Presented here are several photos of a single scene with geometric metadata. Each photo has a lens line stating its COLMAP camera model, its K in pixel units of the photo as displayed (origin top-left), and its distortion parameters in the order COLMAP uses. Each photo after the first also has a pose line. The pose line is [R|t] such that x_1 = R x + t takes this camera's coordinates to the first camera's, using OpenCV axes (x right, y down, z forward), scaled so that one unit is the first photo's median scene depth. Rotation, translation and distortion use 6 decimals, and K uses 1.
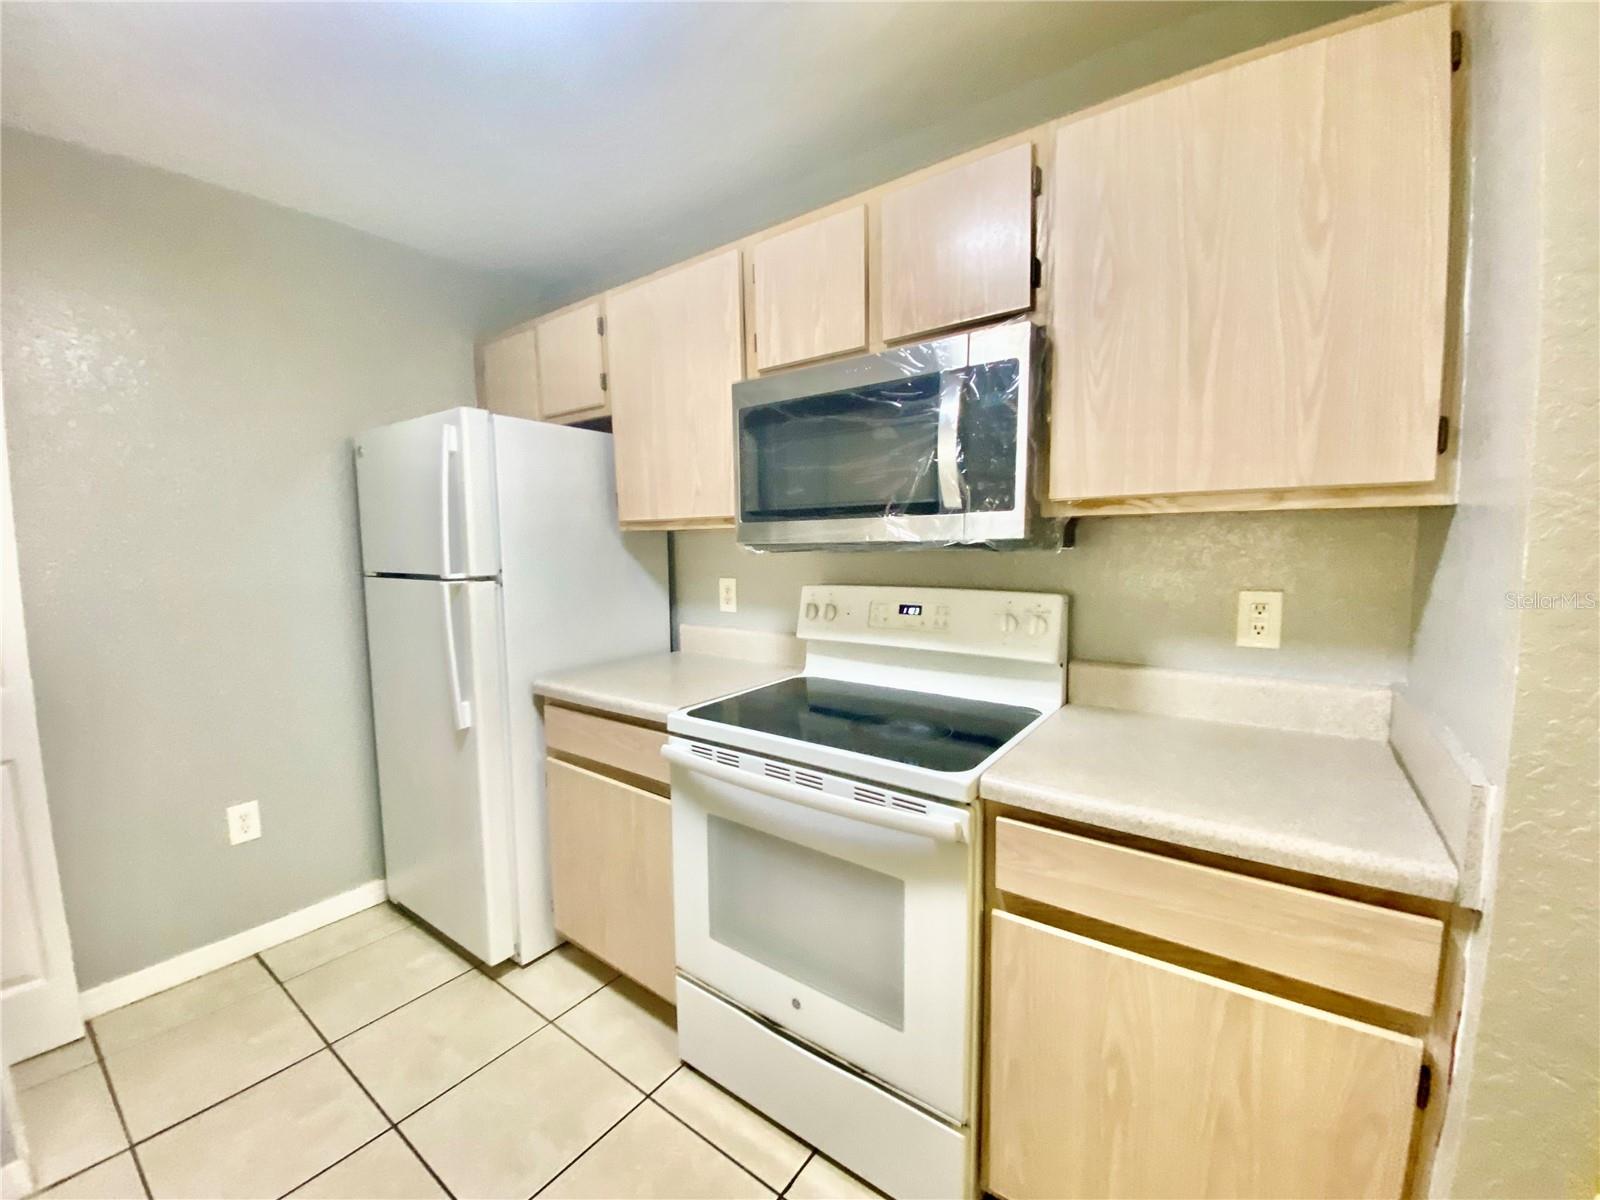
lens RADIAL K [[651.0, 0, 790.5], [0, 651.0, 605.2], [0, 0, 1]] dist [0.005289, -0.012972]
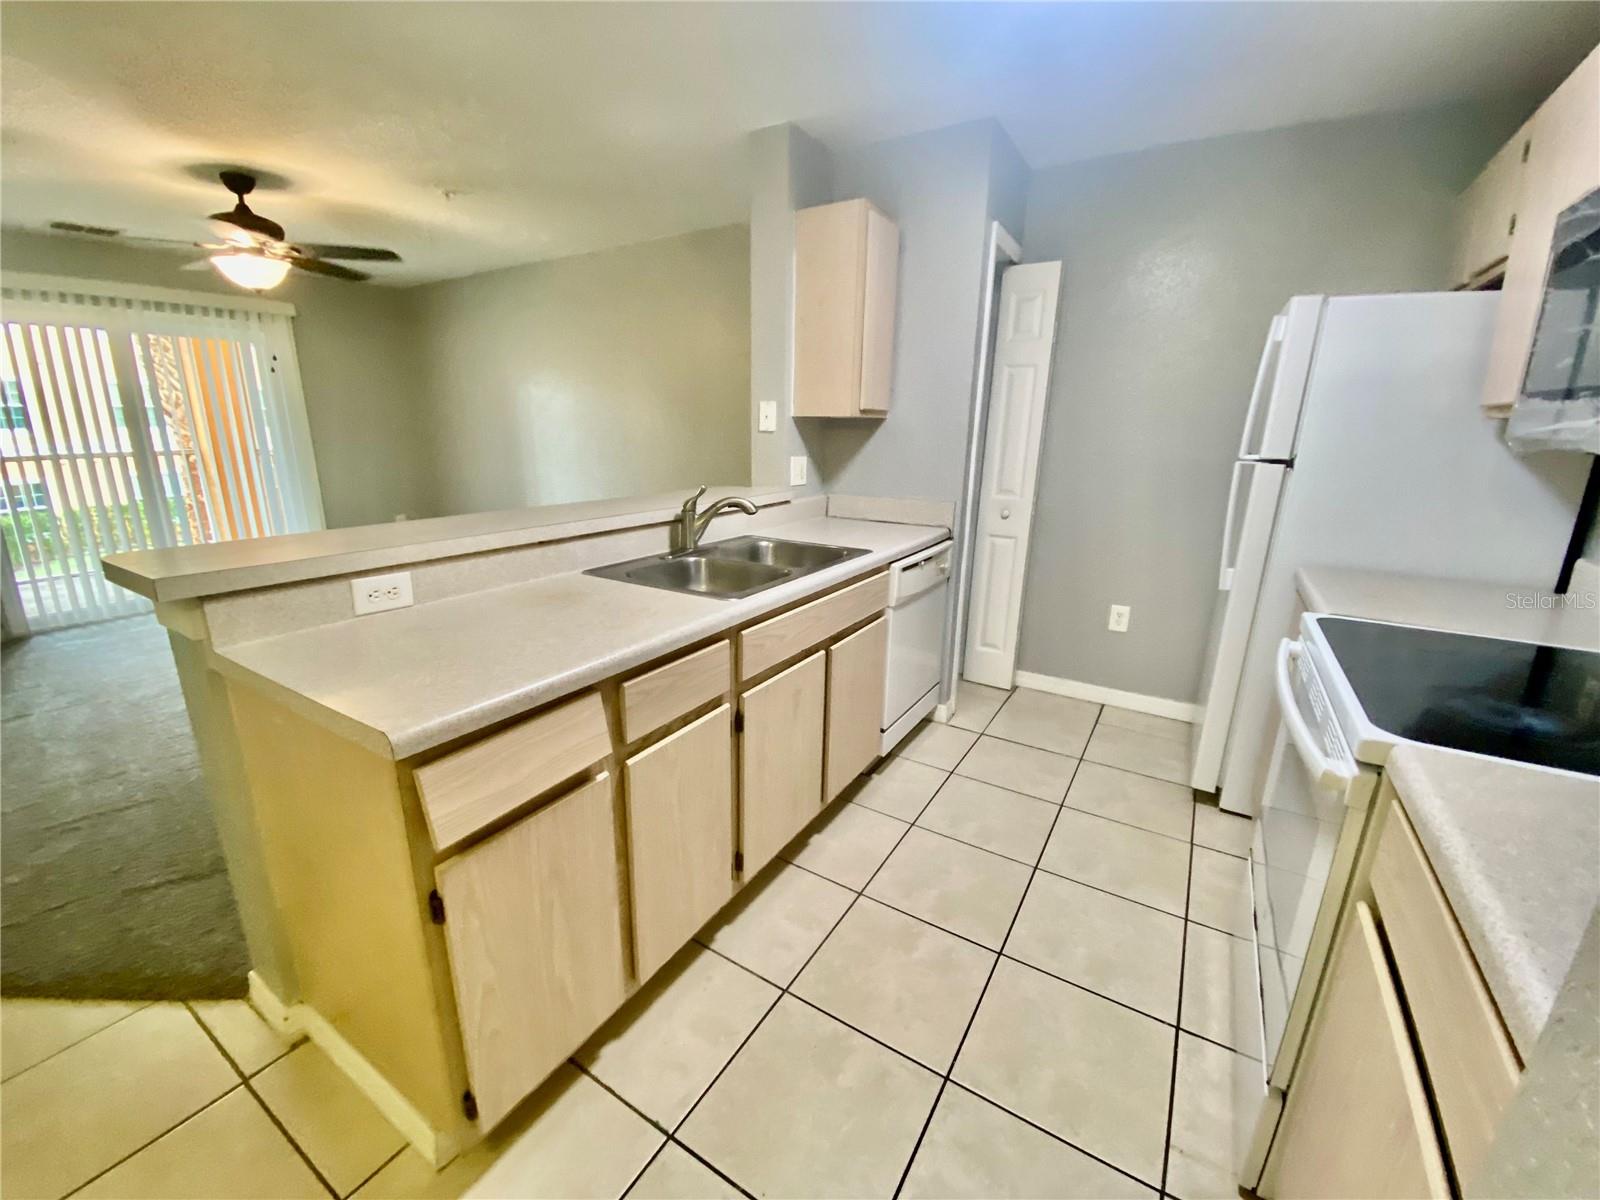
lens RADIAL K [[651.0, 0, 785.0], [0, 651.0, 602.7], [0, 0, 1]] dist [0.005289, -0.012972]
pose [[0.071379, 0.277214, -0.958153, 0.679069], [-0.106350, 0.957243, 0.269028, -0.024211], [0.991763, 0.082696, 0.097809, 0.121090]]
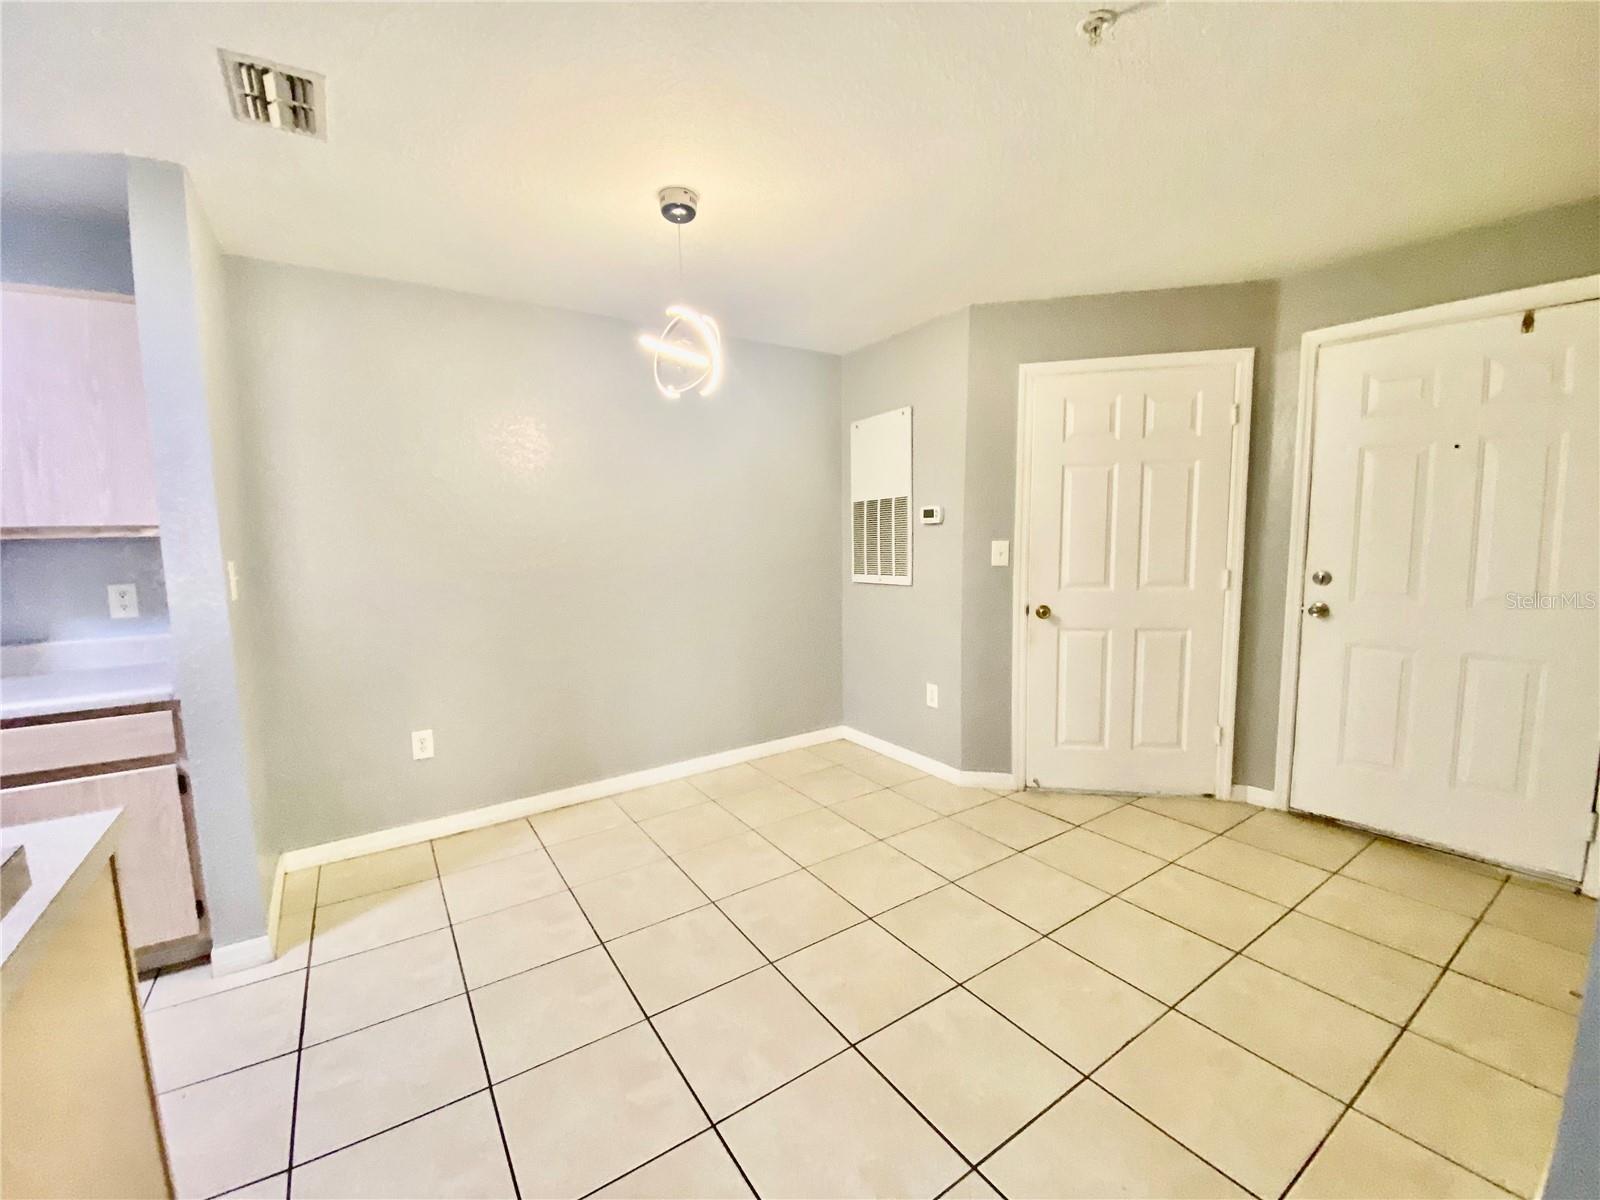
lens RADIAL K [[651.0, 0, 778.4], [0, 651.0, 598.5], [0, 0, 1]] dist [0.005289, -0.012972]
pose [[0.347515, -0.082829, 0.934009, -0.223801], [0.107449, 0.993047, 0.048086, 0.106312], [-0.931498, 0.083648, 0.353999, -1.054049]]
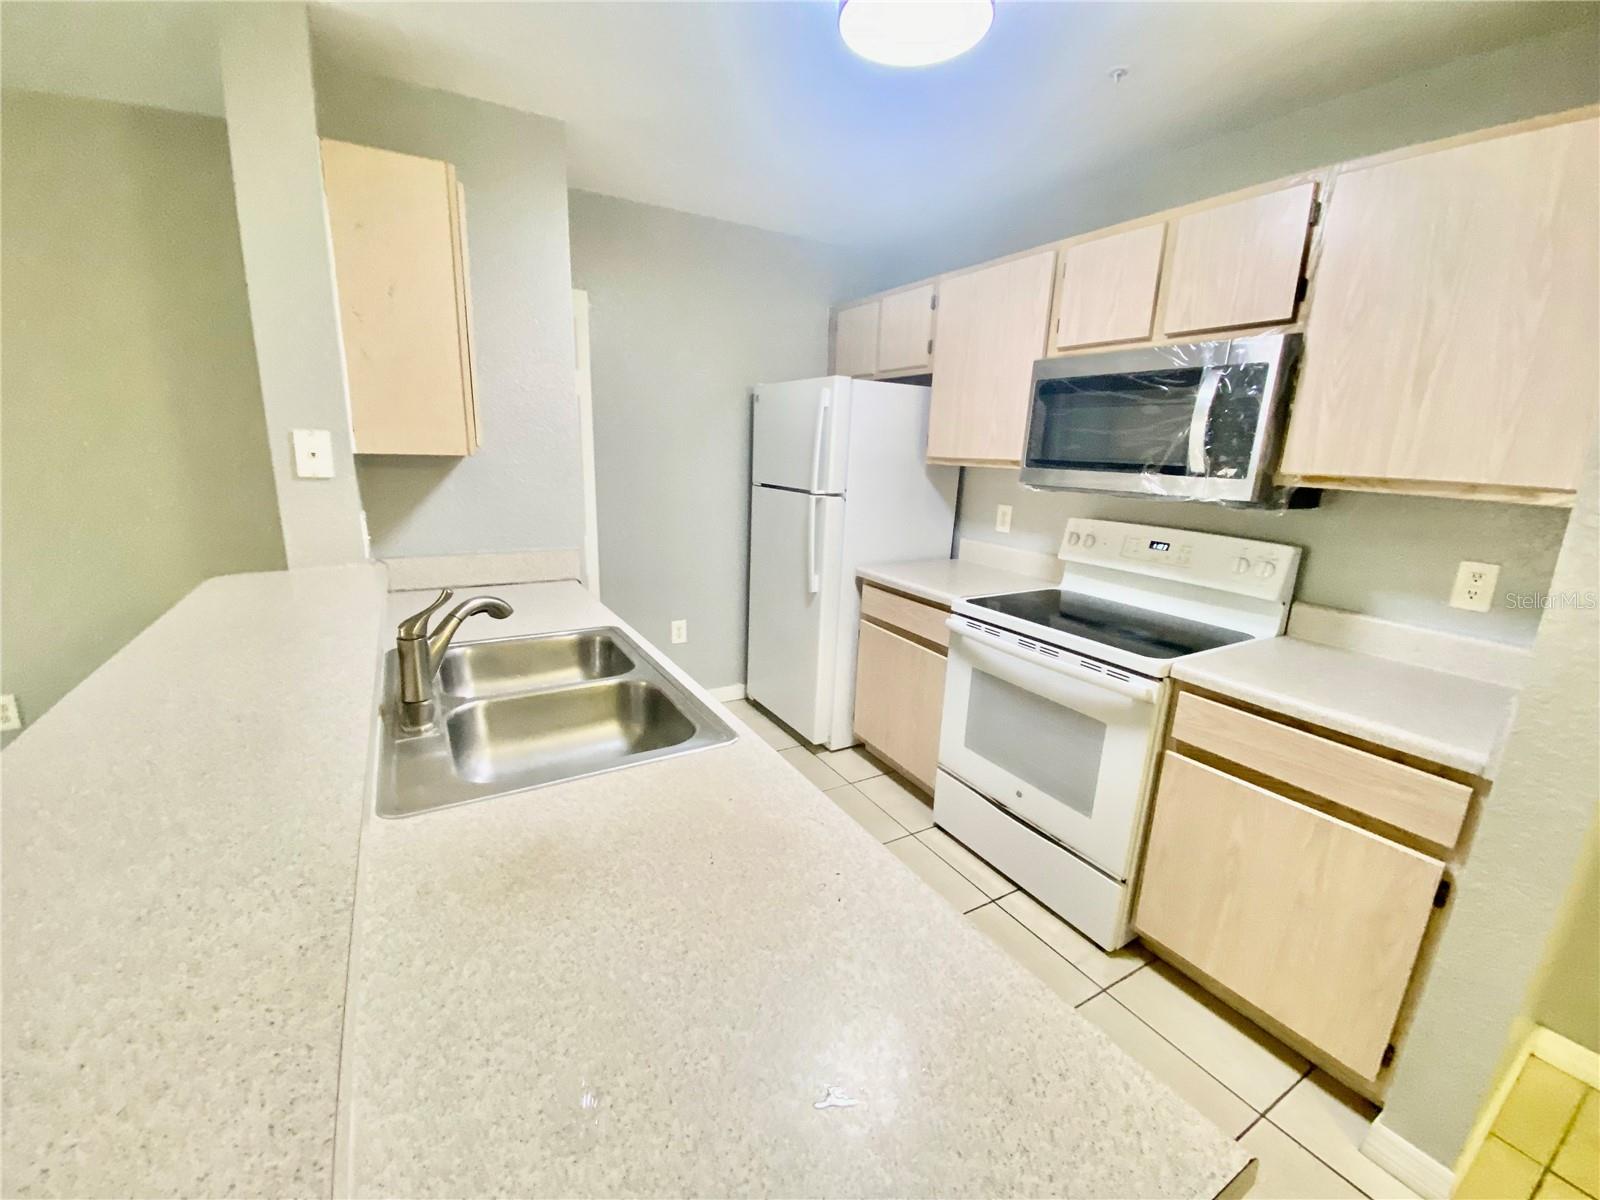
lens RADIAL K [[651.0, 0, 779.9], [0, 651.0, 608.6], [0, 0, 1]] dist [0.005289, -0.012972]
pose [[0.914093, 0.142700, -0.379566, 0.013654], [-0.086226, 0.983030, 0.161920, -0.016684], [0.396230, -0.115281, 0.910885, -0.518925]]
